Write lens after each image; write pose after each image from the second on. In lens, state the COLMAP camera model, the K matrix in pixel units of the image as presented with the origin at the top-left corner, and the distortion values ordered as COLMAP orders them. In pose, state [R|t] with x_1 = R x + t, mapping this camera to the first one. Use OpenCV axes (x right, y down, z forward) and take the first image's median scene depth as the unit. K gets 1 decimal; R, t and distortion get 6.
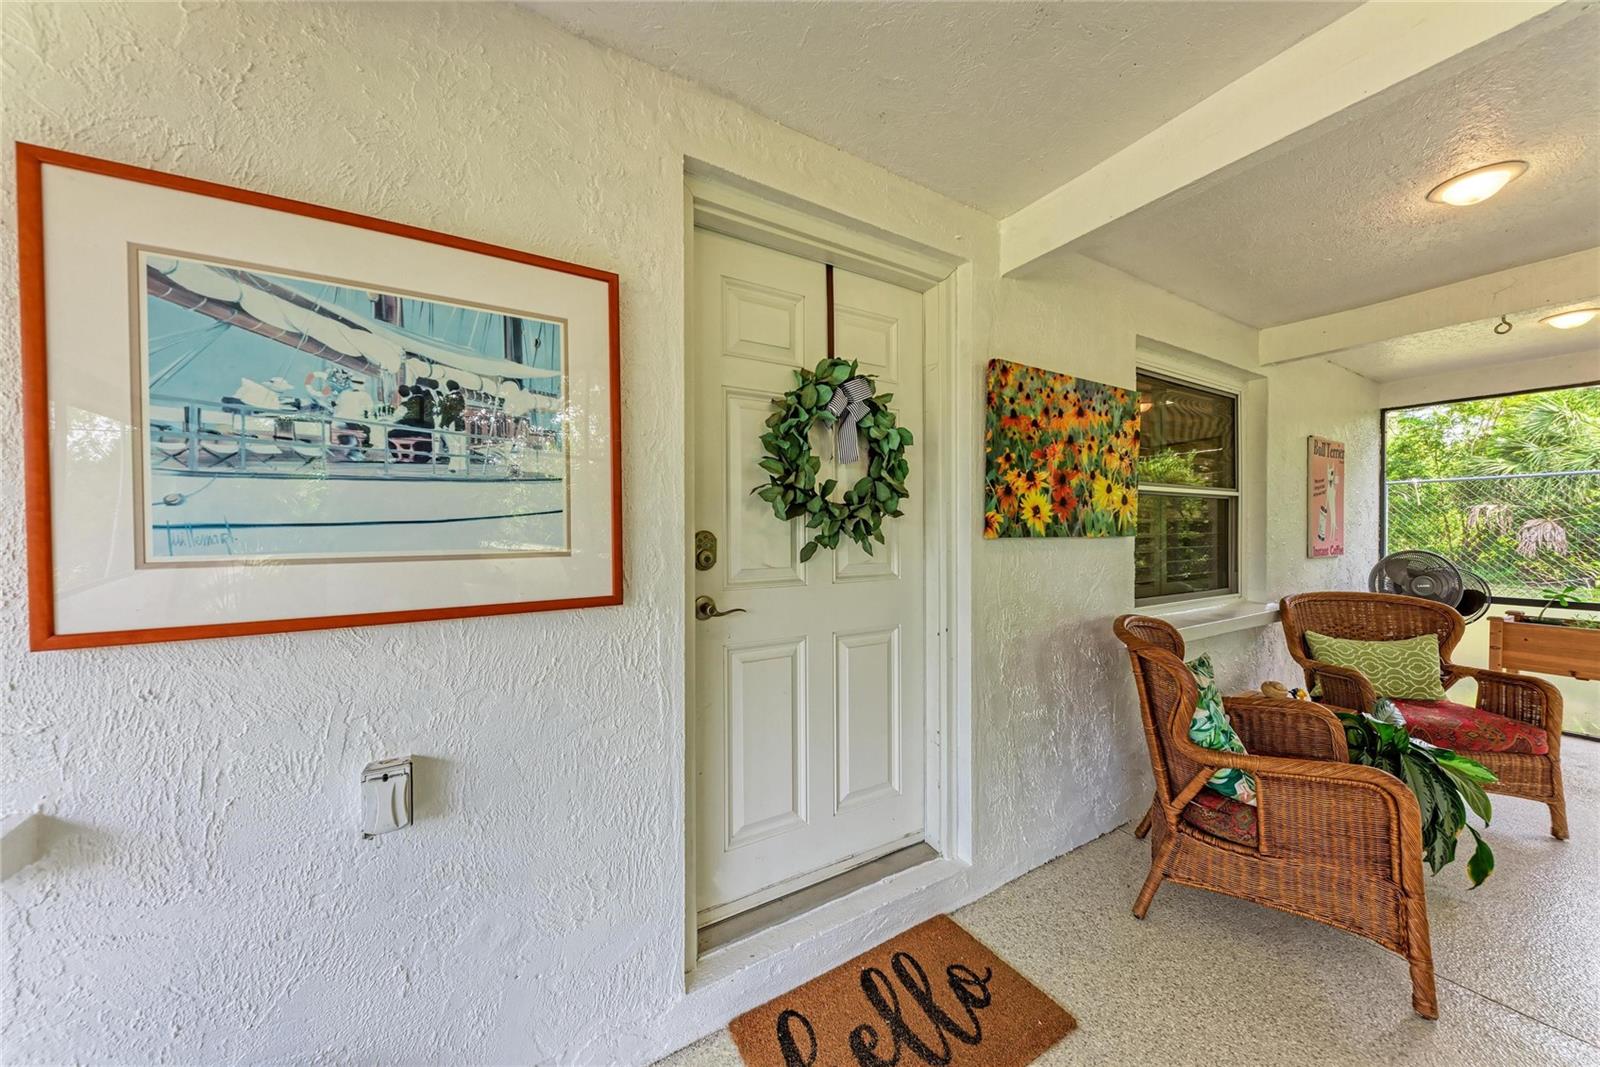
lens RADIAL K [[552.8, 0, 797.5], [0, 552.8, 542.3], [0, 0, 1]] dist [0.001793, -0.000488]
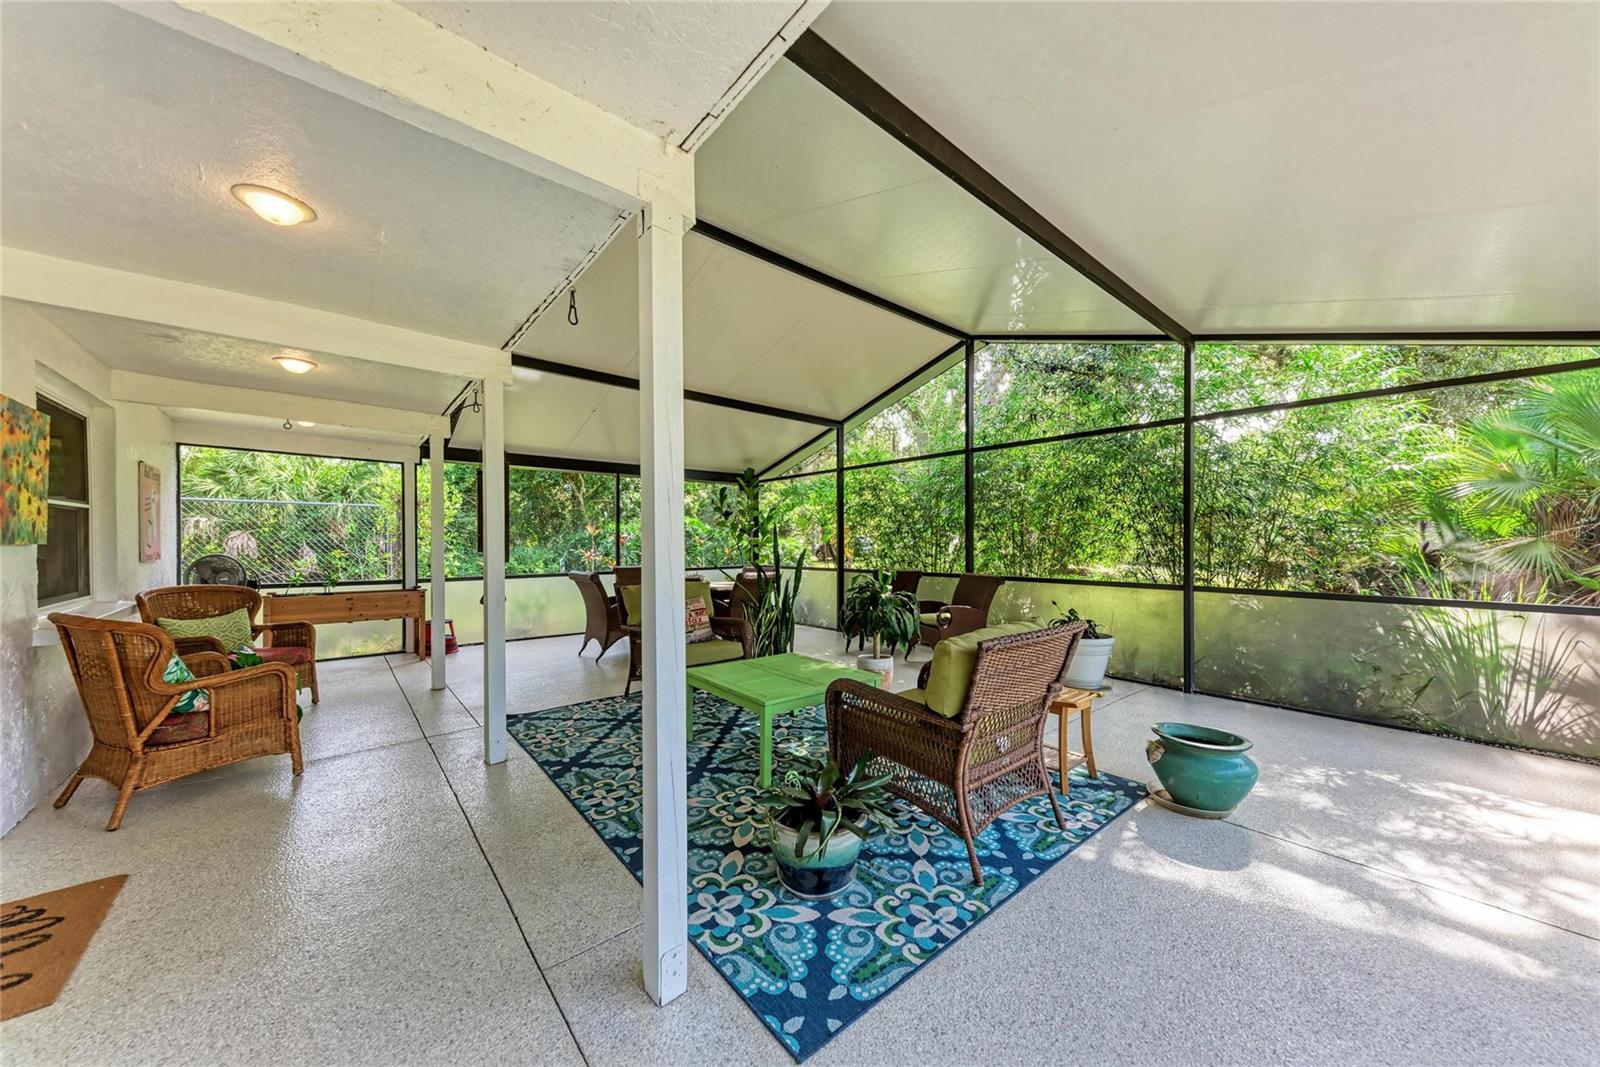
lens RADIAL K [[552.8, 0, 797.1], [0, 552.8, 544.2], [0, 0, 1]] dist [0.001793, -0.000488]
pose [[-0.165377, 0.000363, 0.986230, -0.742784], [0.011424, 0.999934, 0.001547, 0.005508], [-0.986164, 0.011522, -0.165371, -0.310607]]
